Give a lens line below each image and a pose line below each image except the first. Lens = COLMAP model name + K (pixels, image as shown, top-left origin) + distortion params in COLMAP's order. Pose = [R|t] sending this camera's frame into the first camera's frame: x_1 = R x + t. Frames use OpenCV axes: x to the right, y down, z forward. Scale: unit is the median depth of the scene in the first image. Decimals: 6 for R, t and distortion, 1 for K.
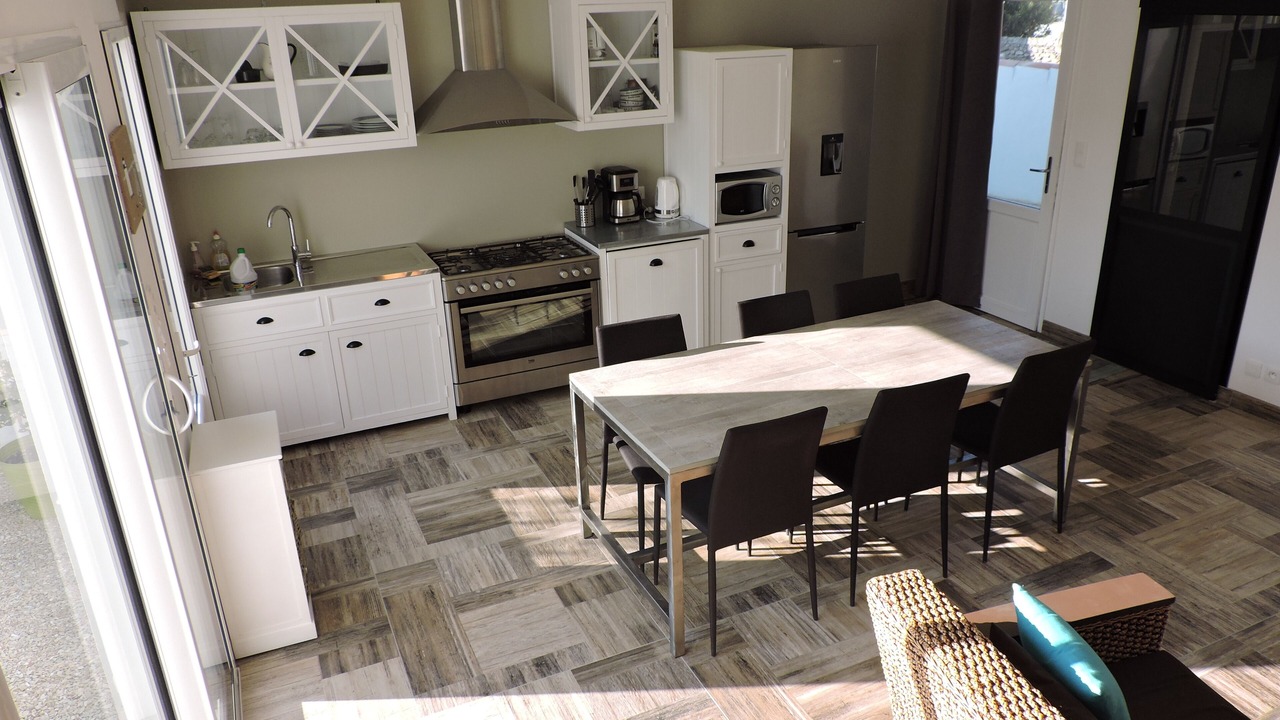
lens RADIAL K [[905.2, 0, 641.7], [0, 905.2, 363.2], [0, 0, 1]] dist [-0.015107, 0.000244]
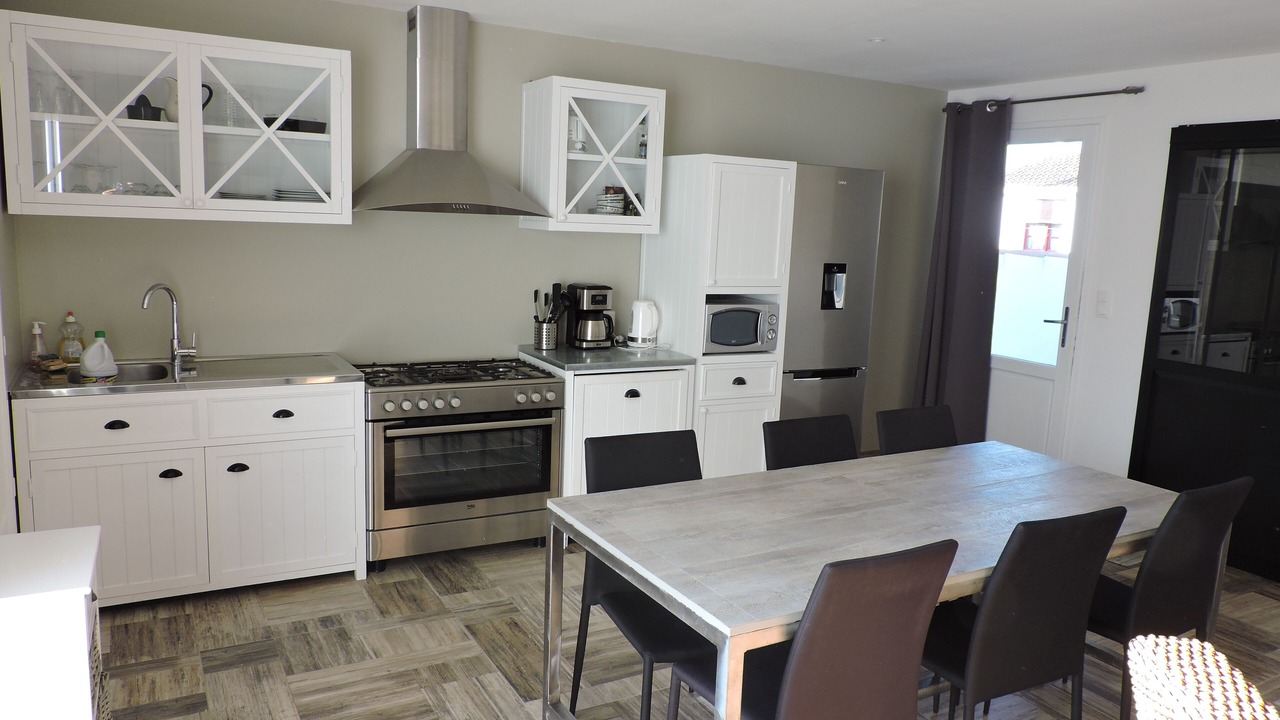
lens RADIAL K [[905.2, 0, 641.7], [0, 905.2, 363.2], [0, 0, 1]] dist [-0.015107, 0.000244]
pose [[0.993697, 0.058028, 0.095909, -0.059850], [-0.035533, 0.974521, -0.221465, 0.046564], [-0.106316, 0.216661, 0.970441, 0.210112]]
